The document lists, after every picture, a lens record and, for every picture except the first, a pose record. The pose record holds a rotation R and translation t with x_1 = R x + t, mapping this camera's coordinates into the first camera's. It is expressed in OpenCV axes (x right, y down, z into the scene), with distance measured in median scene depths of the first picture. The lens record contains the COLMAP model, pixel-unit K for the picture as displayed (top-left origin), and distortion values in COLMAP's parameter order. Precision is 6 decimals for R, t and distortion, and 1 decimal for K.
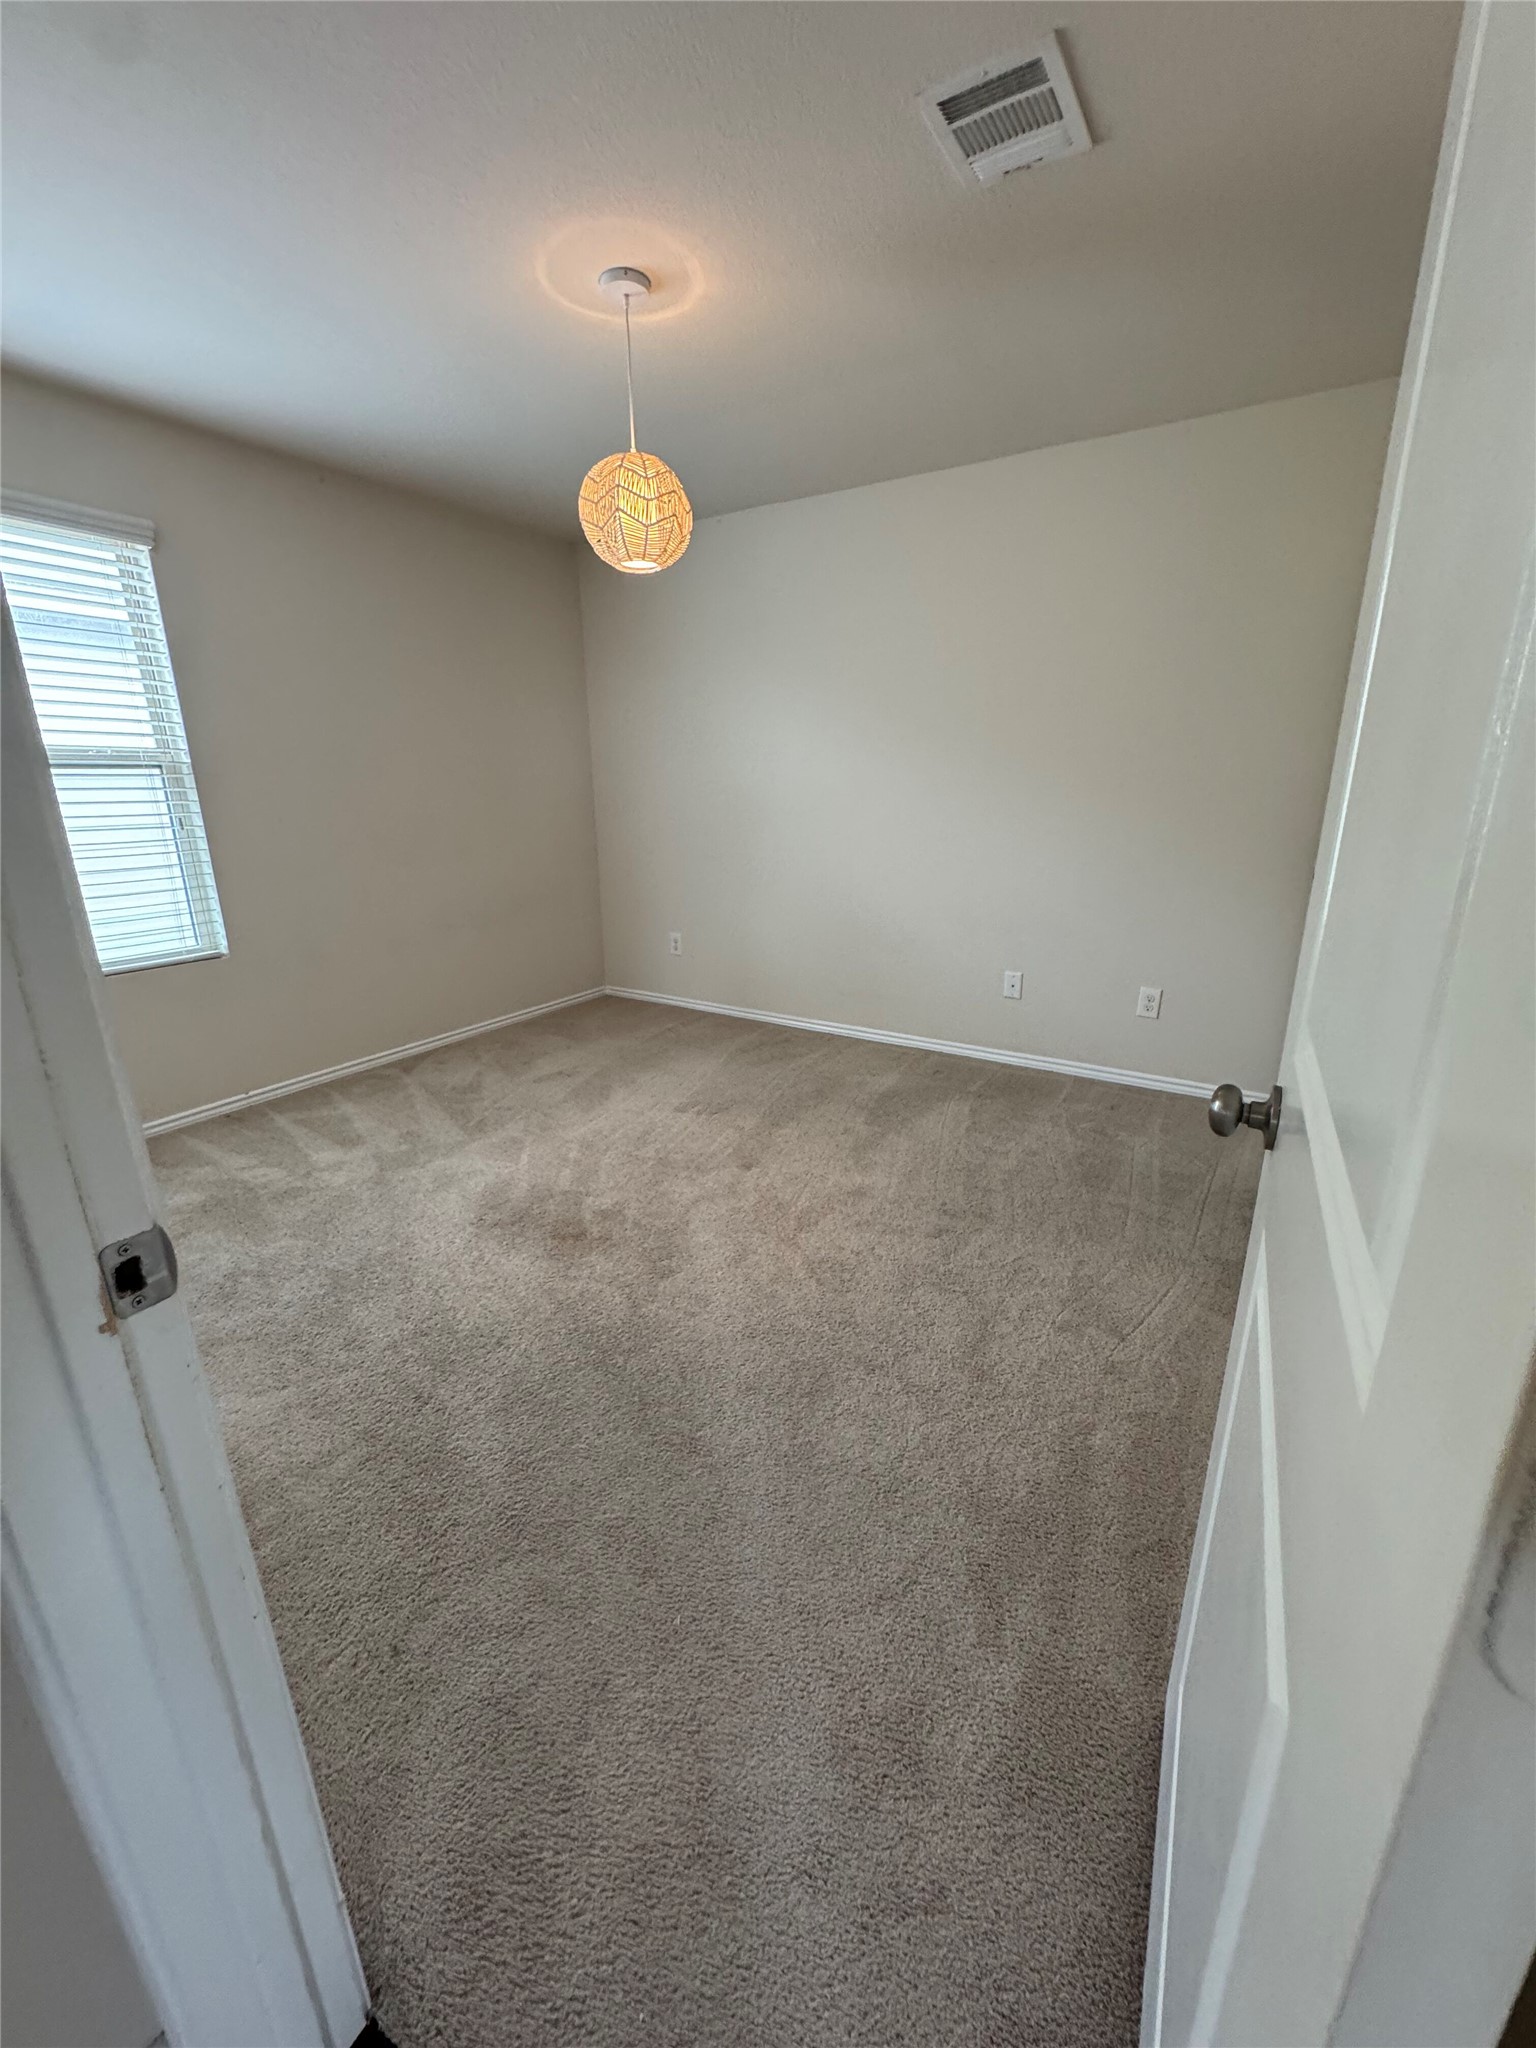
lens RADIAL K [[817.2, 0, 776.4], [0, 817.2, 1016.6], [0, 0, 1]] dist [-0.005093, 0.001127]
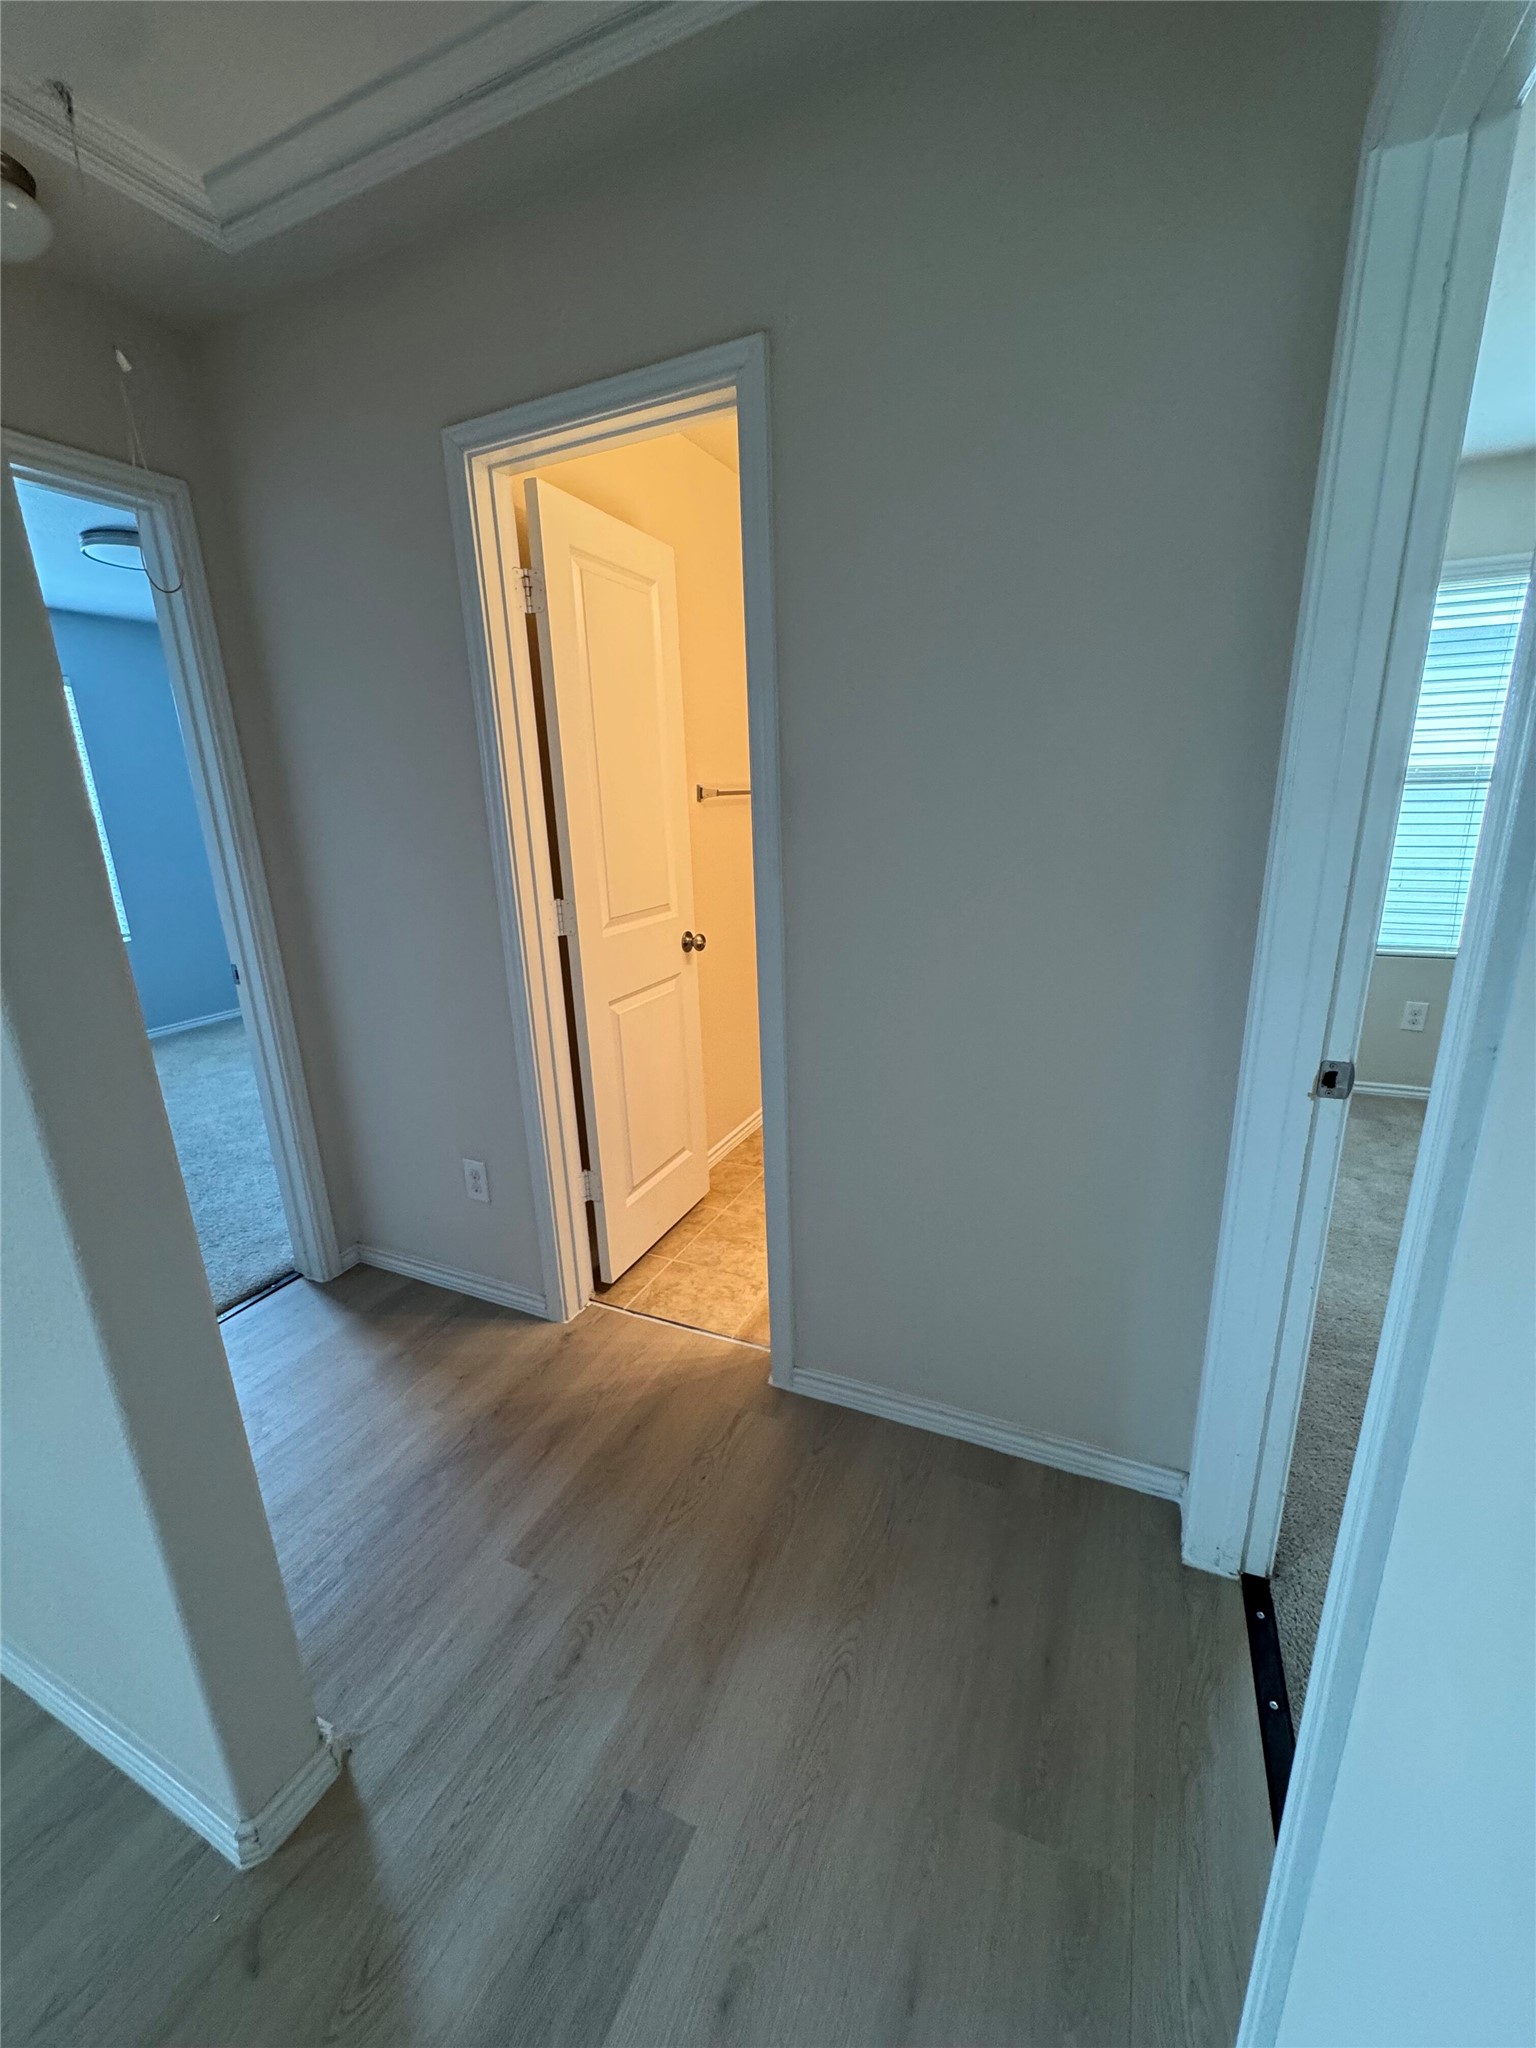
lens RADIAL K [[817.2, 0, 767.7], [0, 817.2, 1029.2], [0, 0, 1]] dist [-0.005093, 0.001127]
pose [[0.220063, 0.275438, -0.935792, 0.793913], [-0.246450, 0.943887, 0.219865, 0.093395], [0.943841, 0.182241, 0.275596, -0.941850]]
